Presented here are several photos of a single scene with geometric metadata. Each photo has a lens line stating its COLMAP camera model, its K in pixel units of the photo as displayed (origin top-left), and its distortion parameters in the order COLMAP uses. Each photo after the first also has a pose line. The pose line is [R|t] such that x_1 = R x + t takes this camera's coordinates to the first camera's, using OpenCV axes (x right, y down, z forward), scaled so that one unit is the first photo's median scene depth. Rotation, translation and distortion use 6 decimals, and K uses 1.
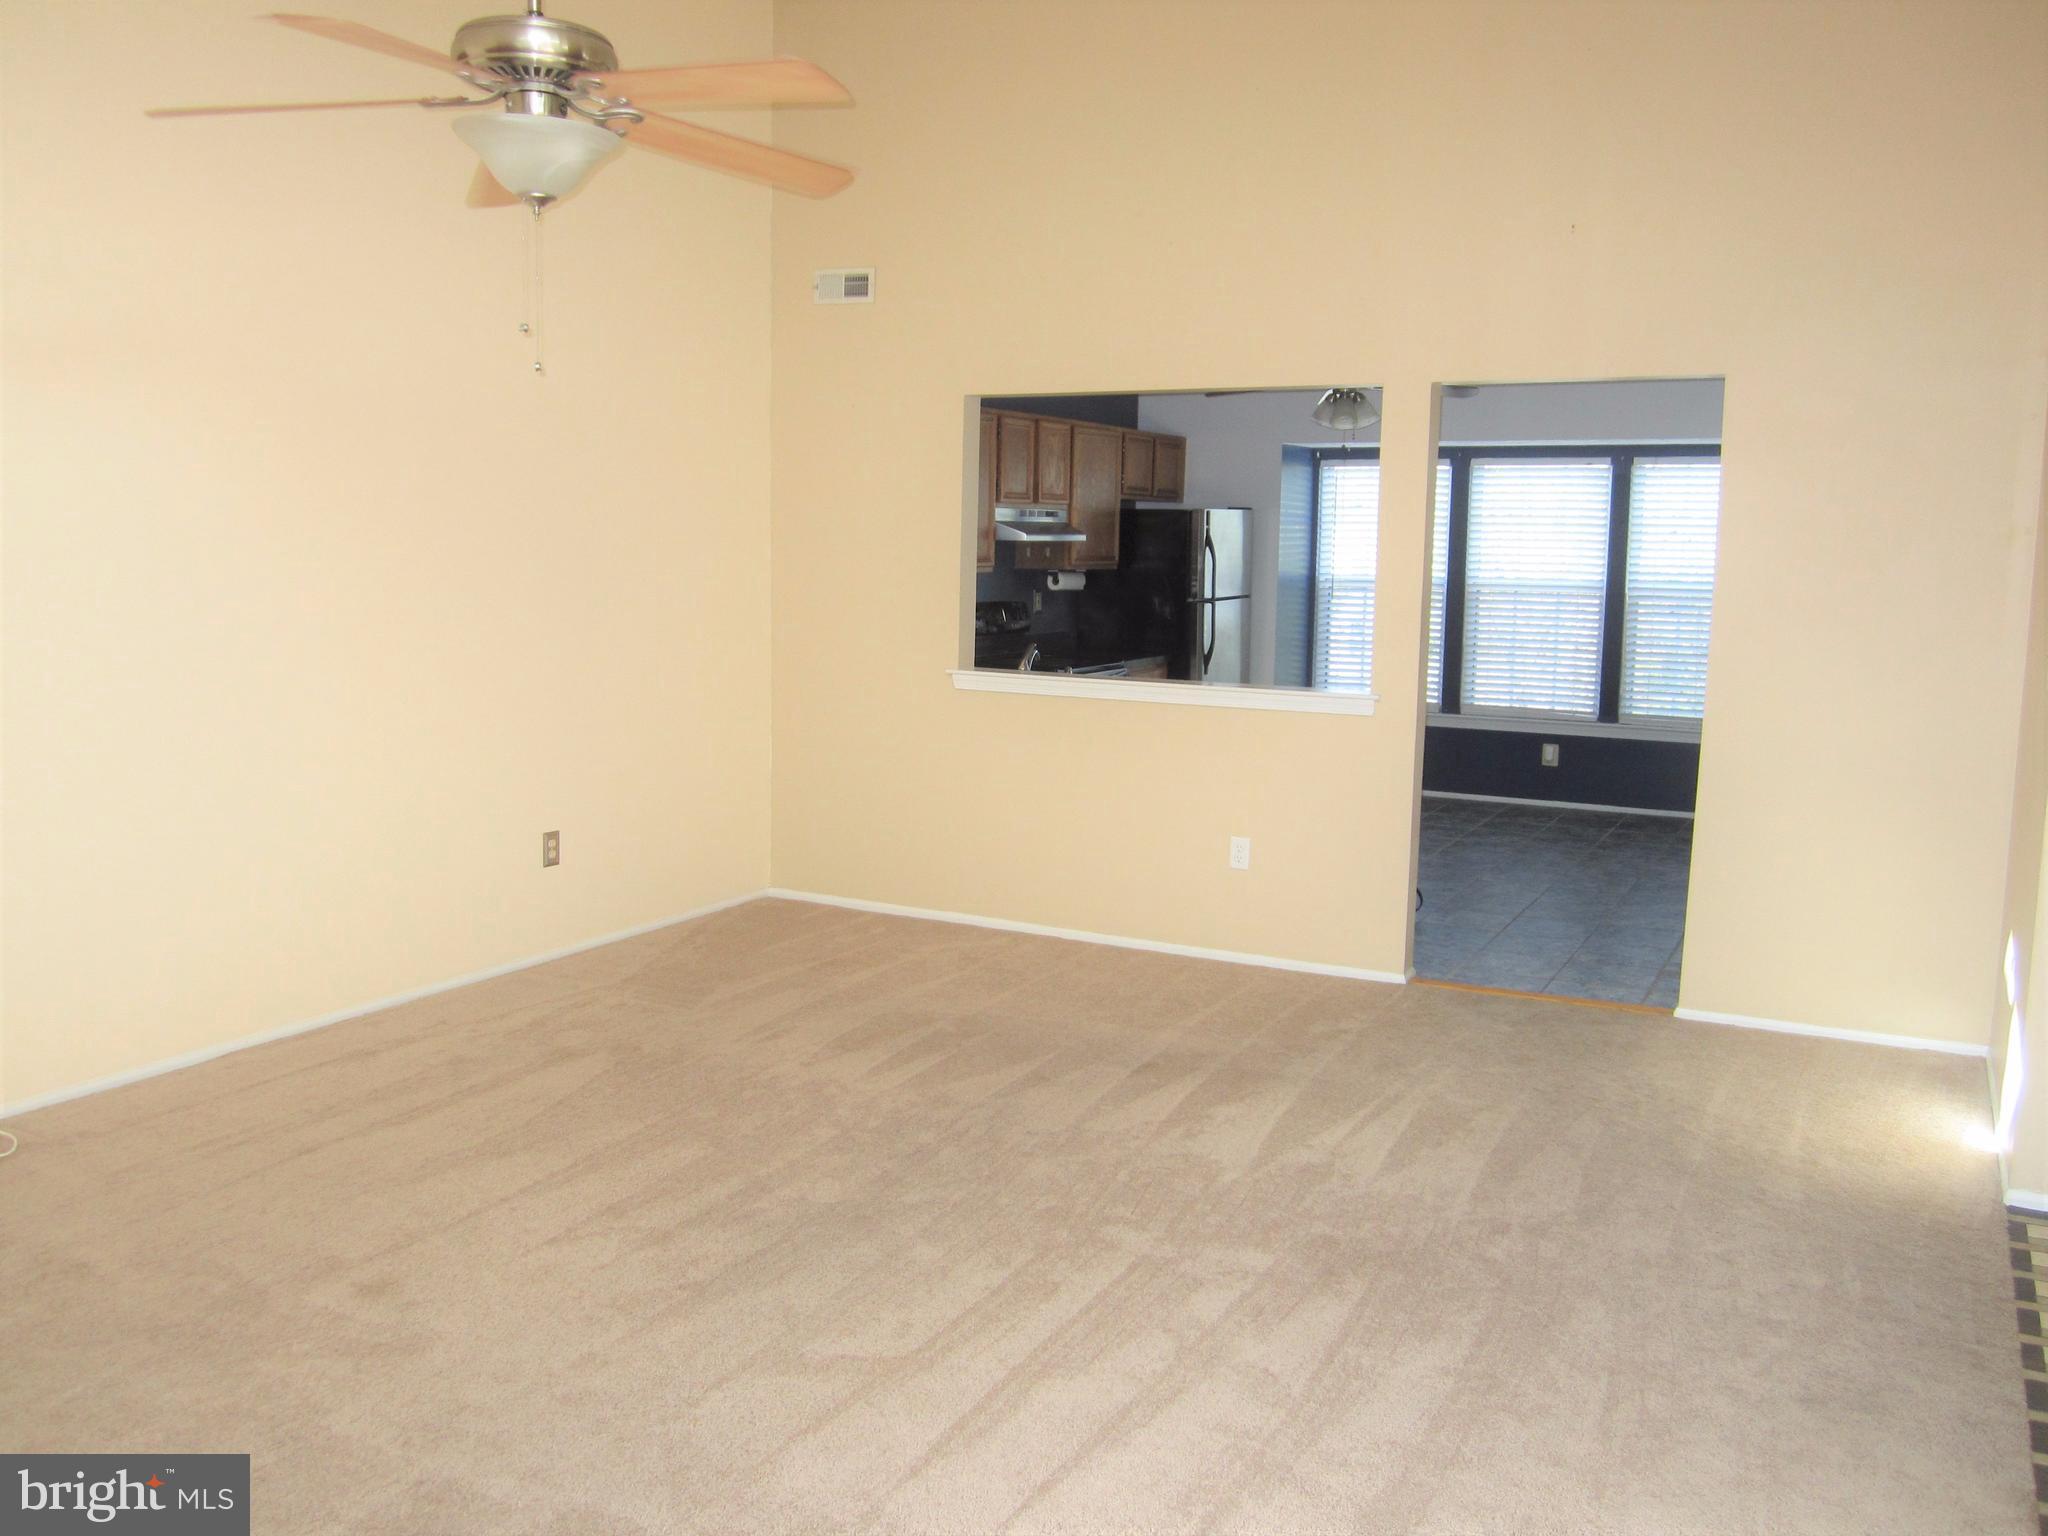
lens RADIAL K [[1648.1, 0, 1024.0], [0, 1648.1, 768.0], [0, 0, 1]] dist [-0.066684, 0.020671]
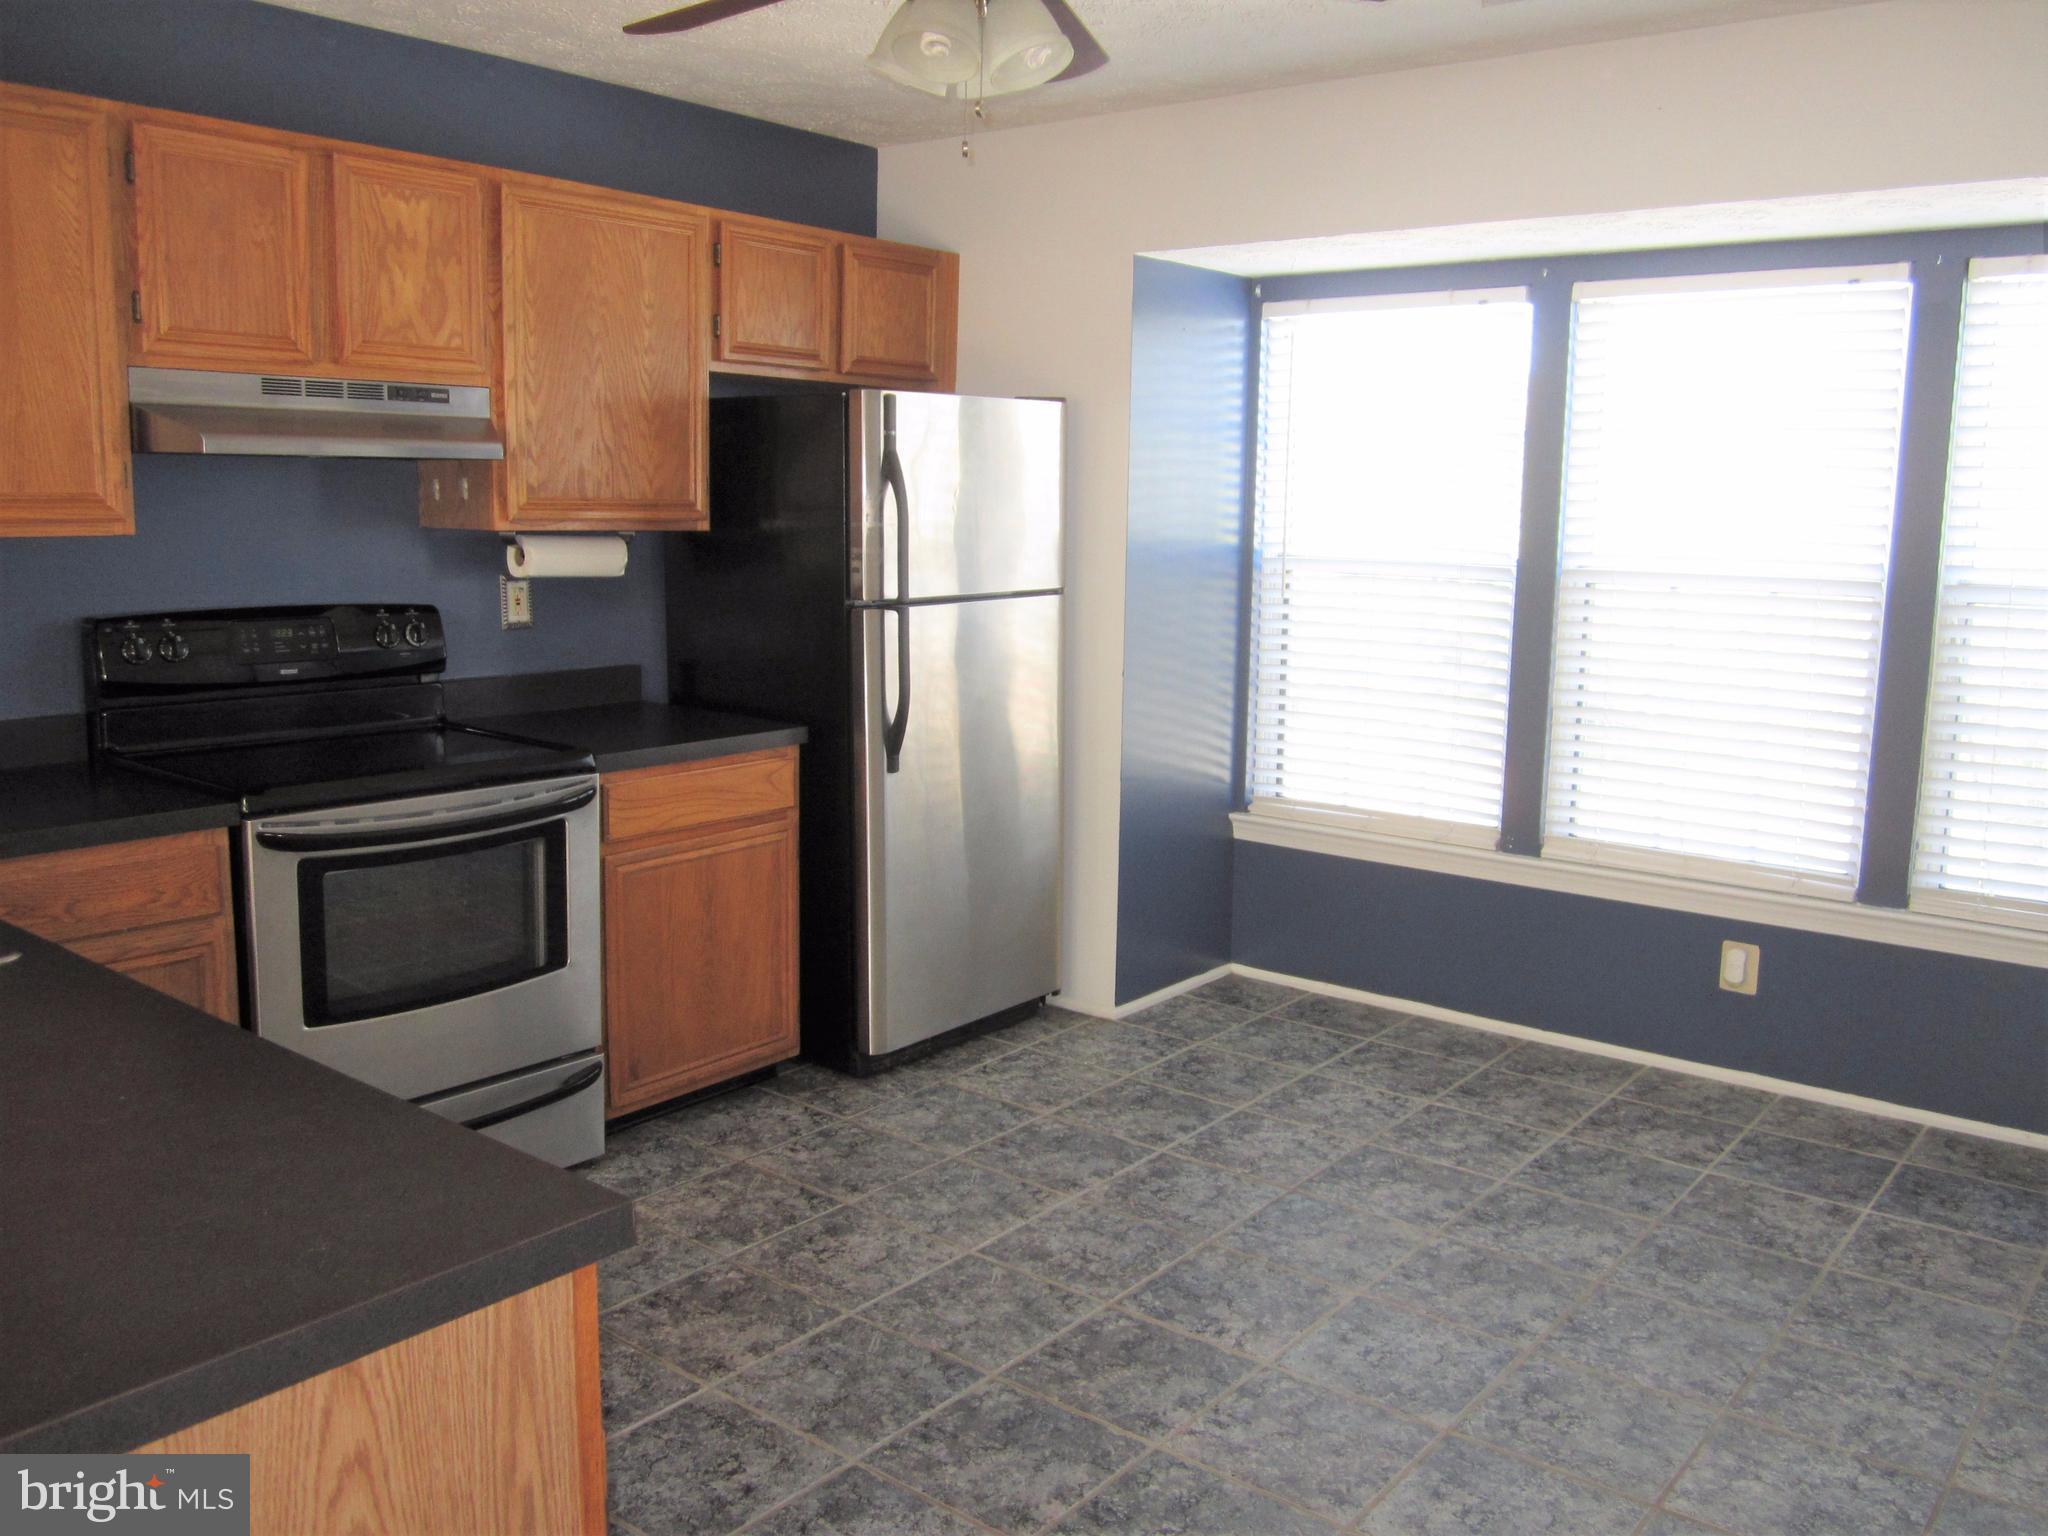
lens RADIAL K [[1648.1, 0, 1024.0], [0, 1648.1, 768.0], [0, 0, 1]] dist [-0.066684, 0.020671]
pose [[0.987556, 0.027769, -0.154799, 0.206042], [-0.025278, 0.999518, 0.018039, -0.065692], [0.155225, -0.013901, 0.987781, 0.563537]]
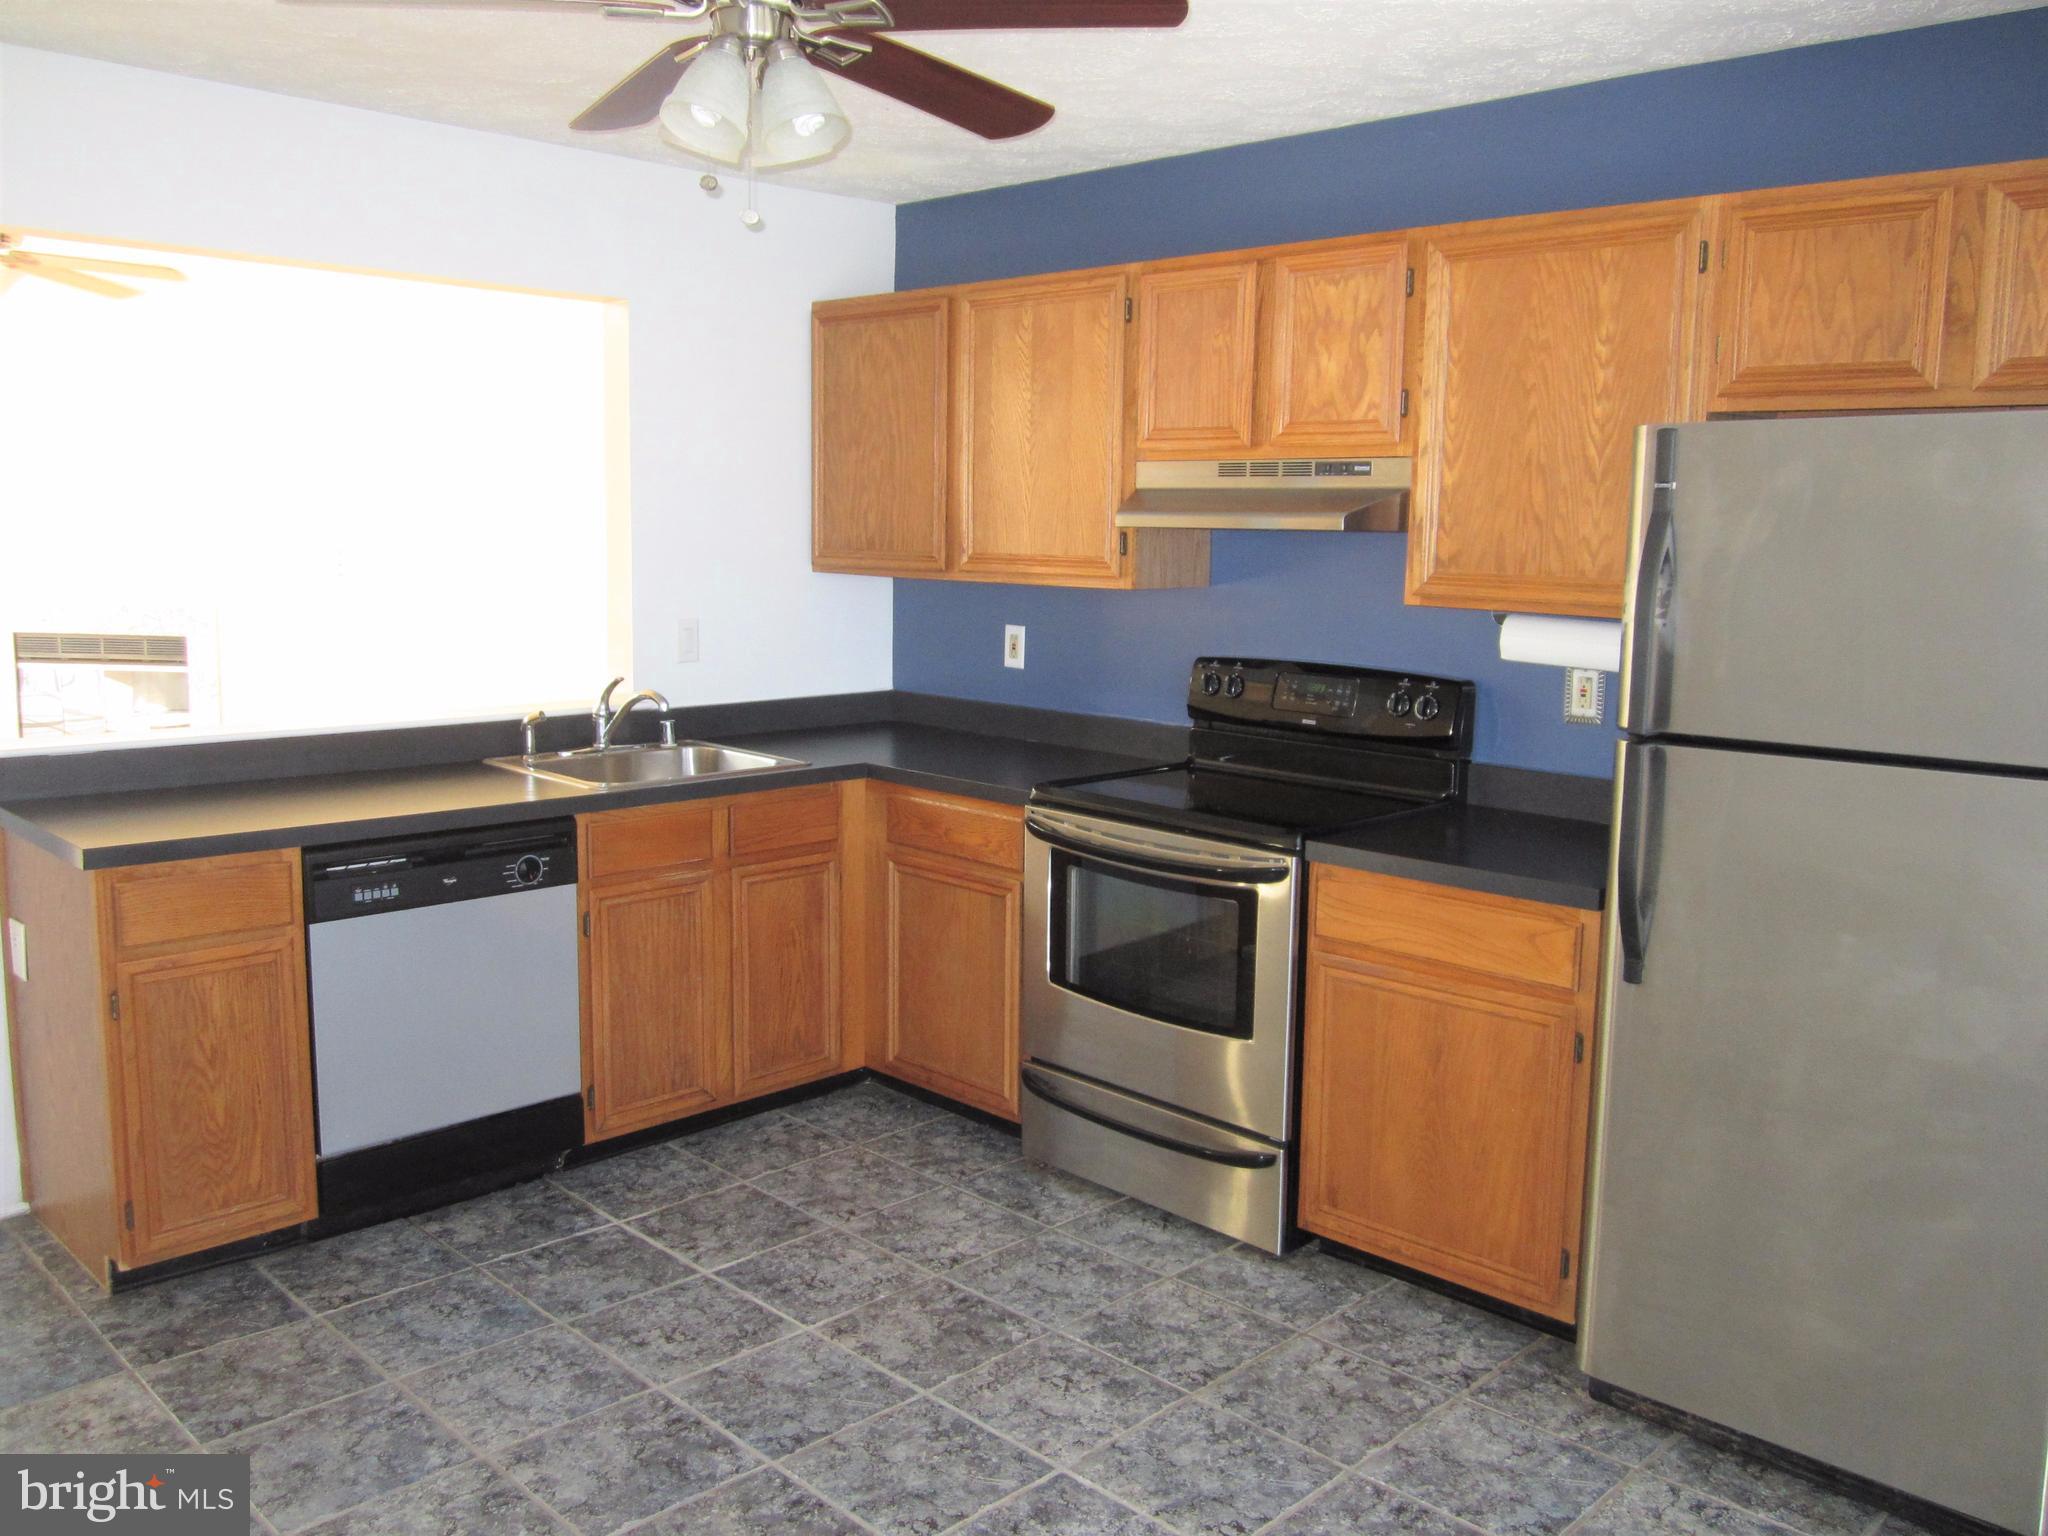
lens RADIAL K [[1648.1, 0, 1024.0], [0, 1648.1, 768.0], [0, 0, 1]] dist [-0.066684, 0.020671]
pose [[-0.251281, 0.120502, -0.960384, 0.403497], [-0.162079, 0.972972, 0.164489, -0.122274], [0.954248, 0.196991, -0.224958, 0.931615]]
